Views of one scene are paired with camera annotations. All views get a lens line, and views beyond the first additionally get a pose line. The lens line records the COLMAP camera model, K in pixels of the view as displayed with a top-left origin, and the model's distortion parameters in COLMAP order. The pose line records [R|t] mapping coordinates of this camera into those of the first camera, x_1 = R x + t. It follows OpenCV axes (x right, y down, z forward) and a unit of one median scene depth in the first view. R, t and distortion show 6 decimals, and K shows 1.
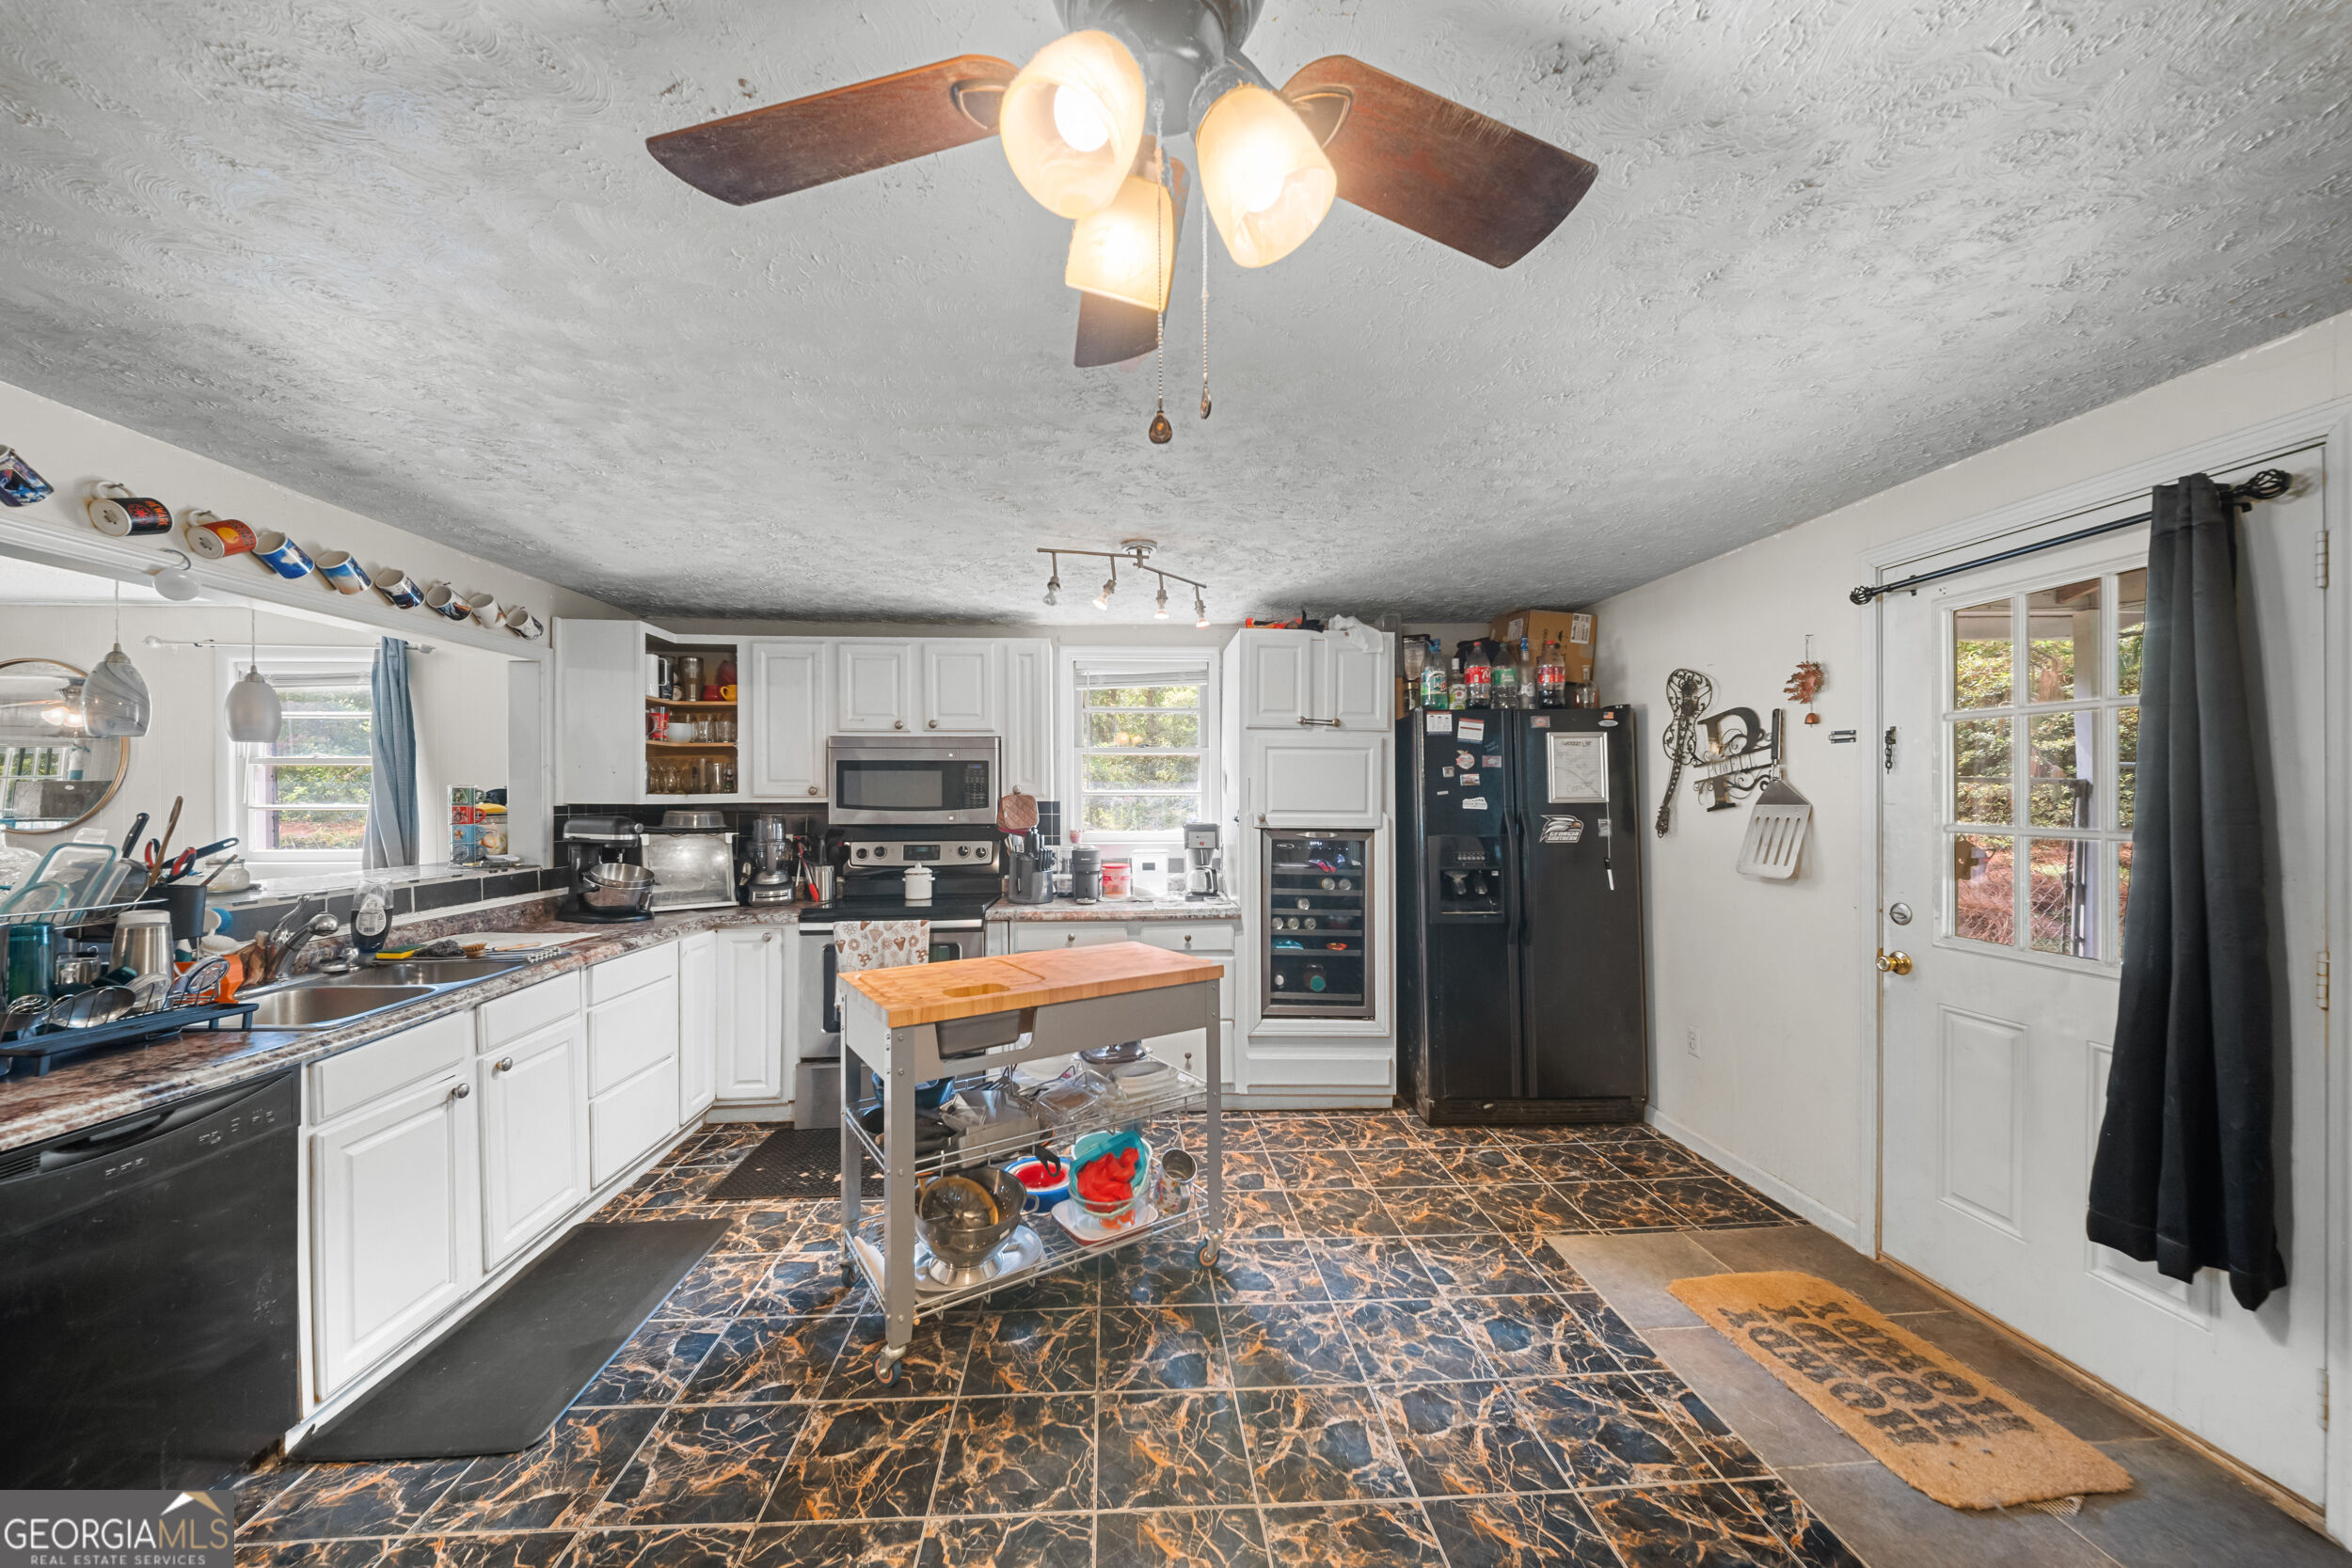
lens RADIAL K [[824.4, 0, 1163.2], [0, 824.4, 794.8], [0, 0, 1]] dist [0.001469, -0.003397]
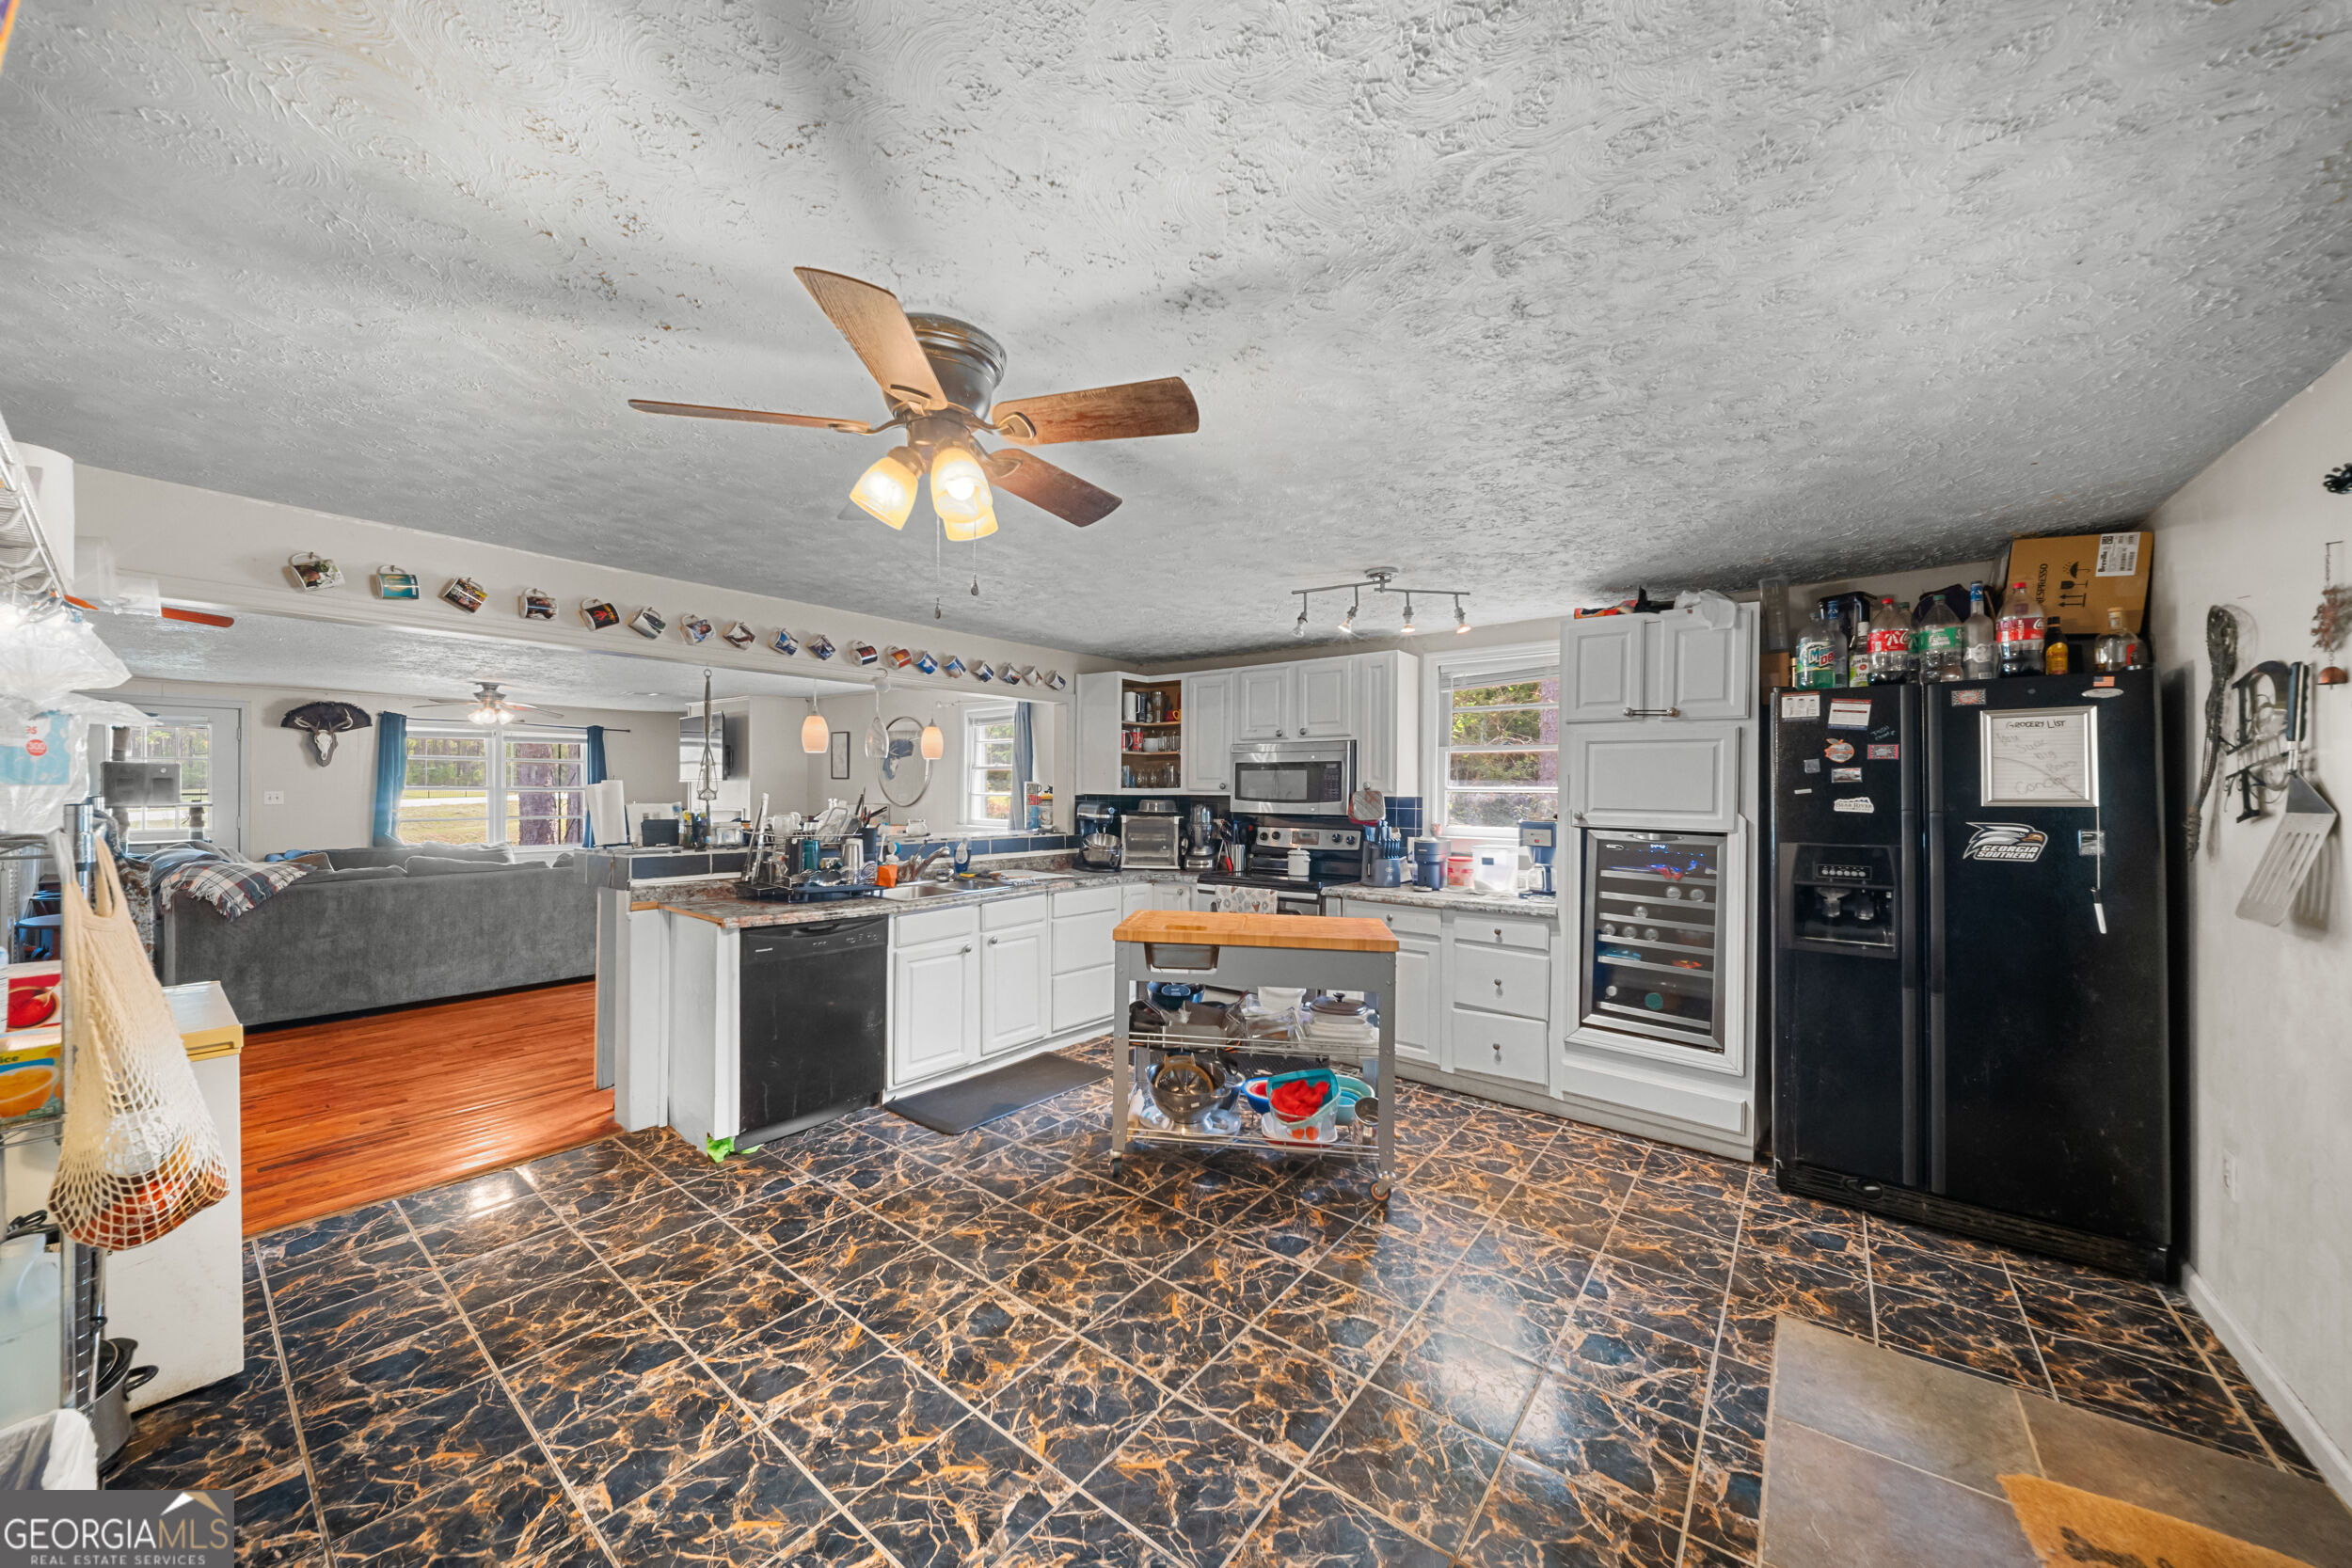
lens RADIAL K [[824.4, 0, 1166.6], [0, 824.4, 789.0], [0, 0, 1]] dist [0.001469, -0.003397]
pose [[0.744379, 0.006023, -0.667730, 0.469529], [-0.009346, 0.999955, -0.001399, 0.002632], [0.667692, 0.007282, 0.744402, -0.045045]]
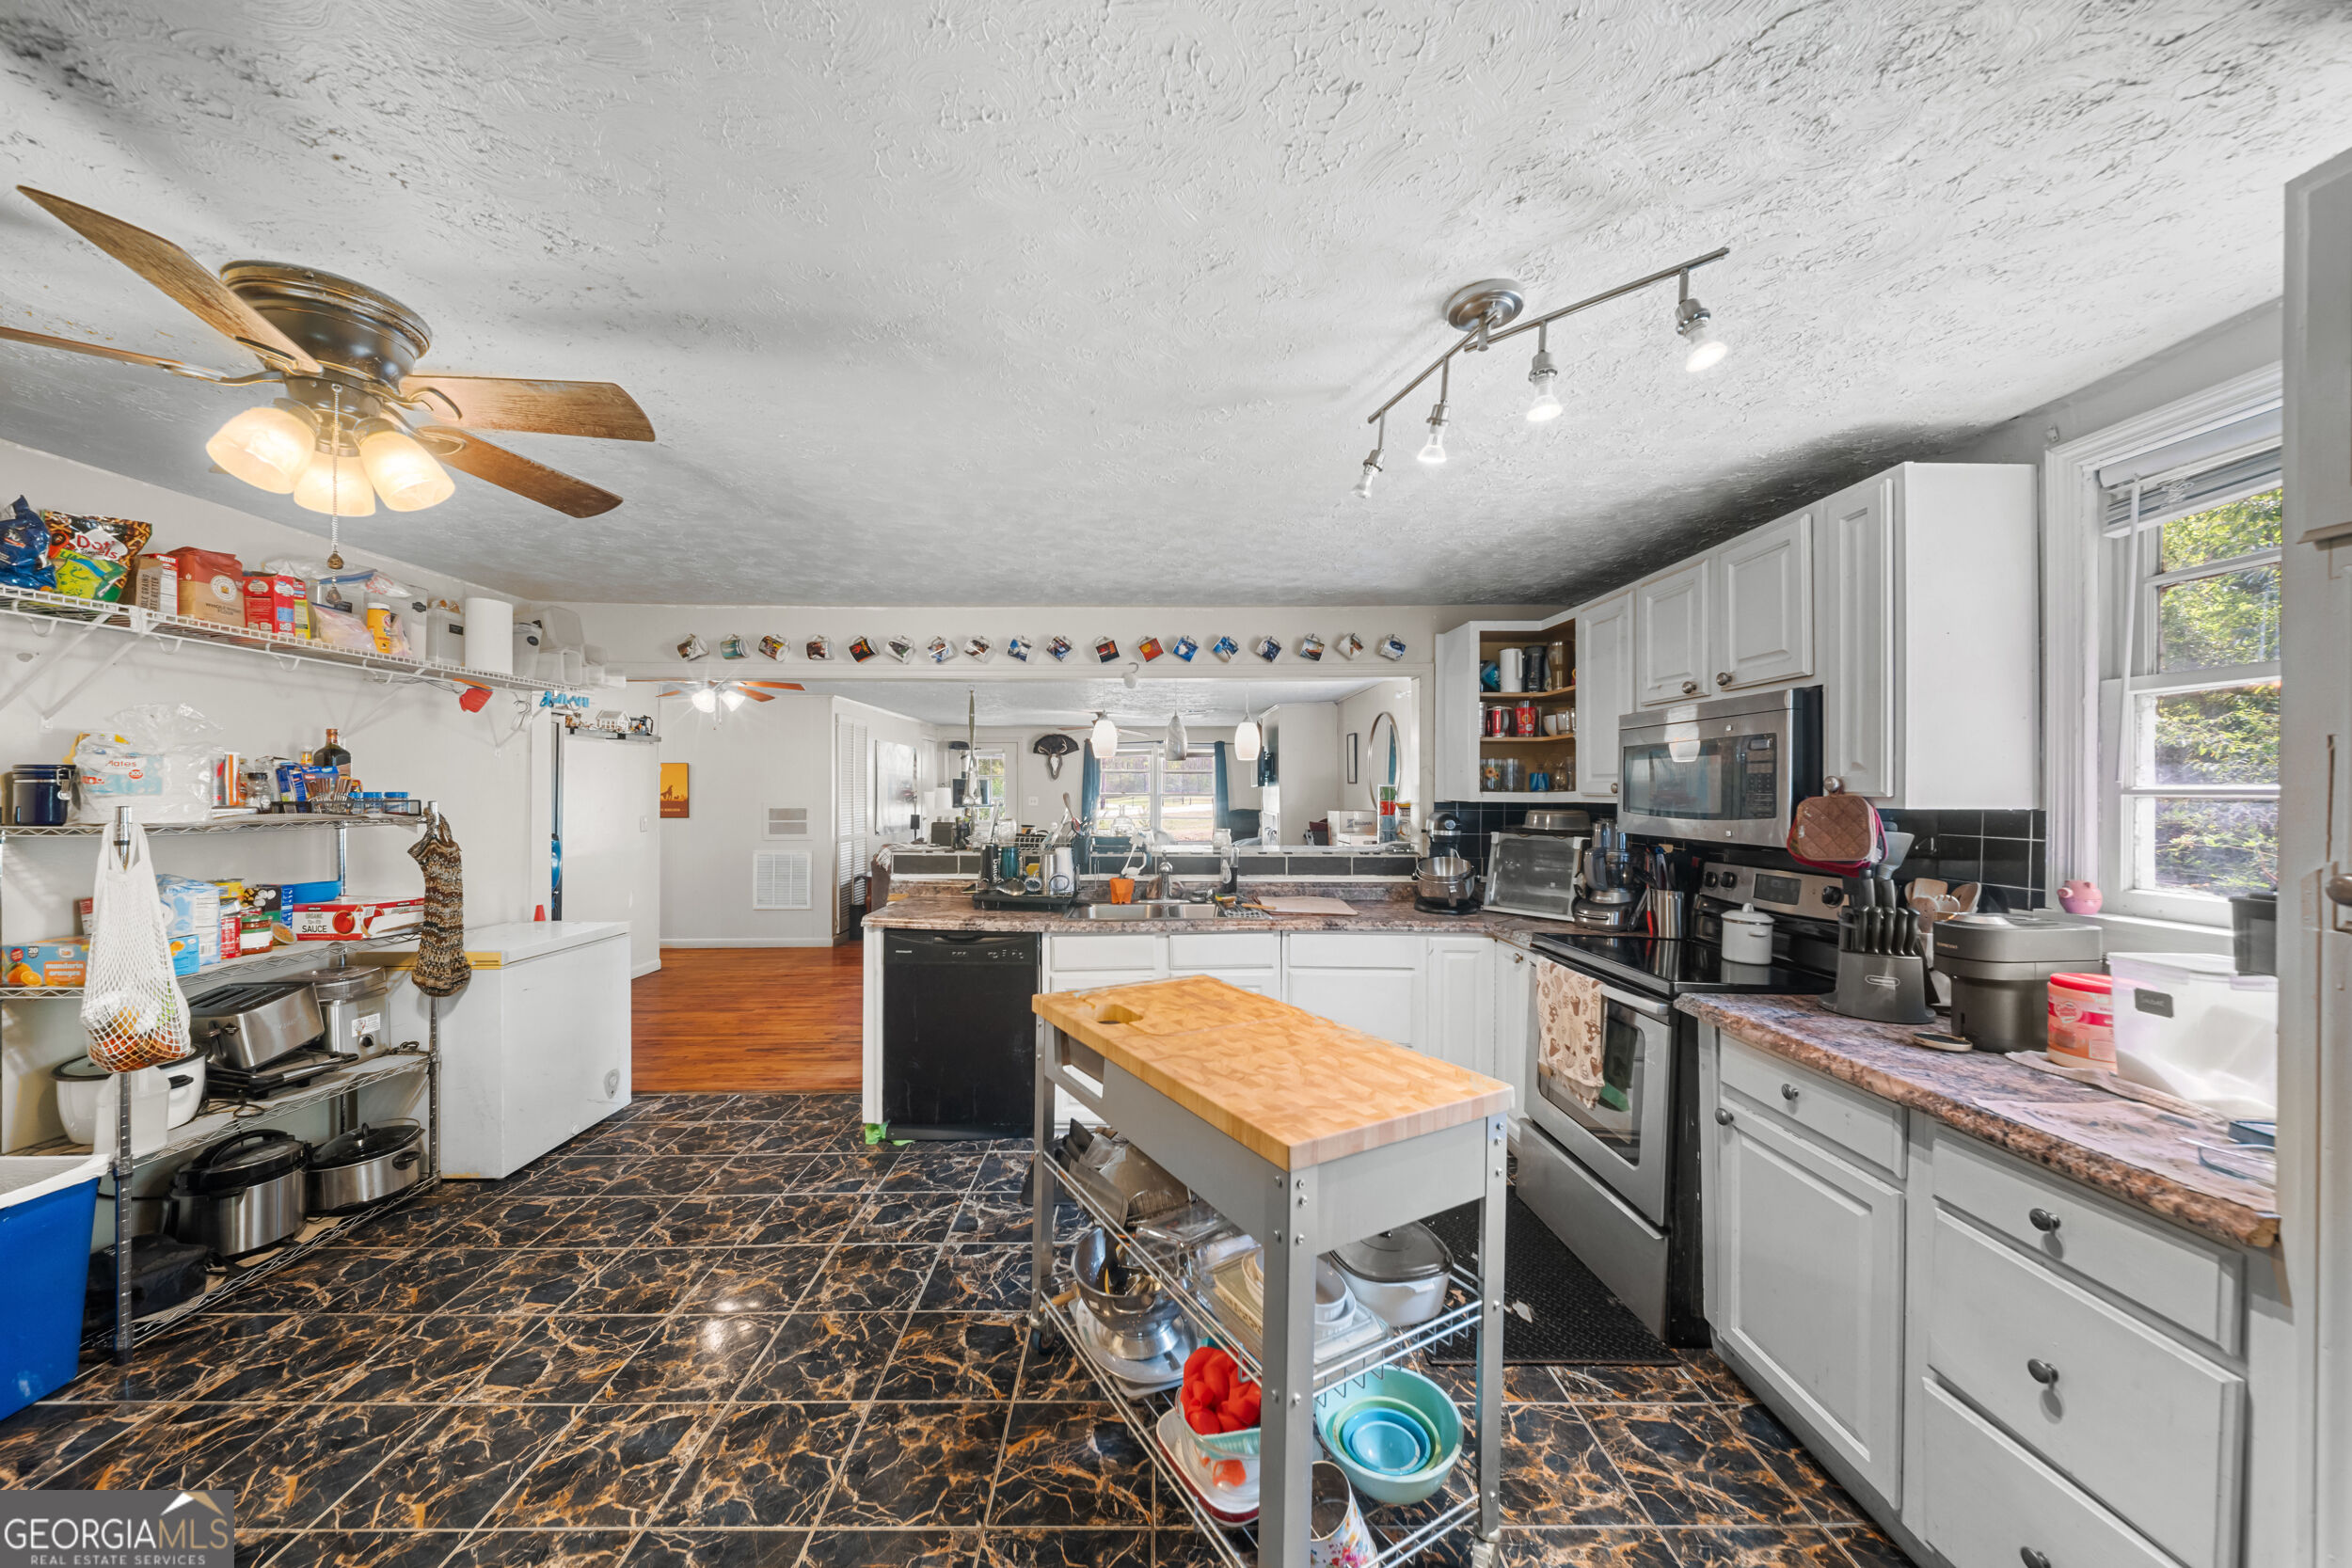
lens RADIAL K [[824.4, 0, 1160.1], [0, 824.4, 793.1], [0, 0, 1]] dist [0.001469, -0.003397]
pose [[-0.057526, 0.002948, -0.998340, 0.446341], [-0.002713, 0.999991, 0.003109, -0.001737], [0.998340, 0.002887, -0.057518, 0.757328]]
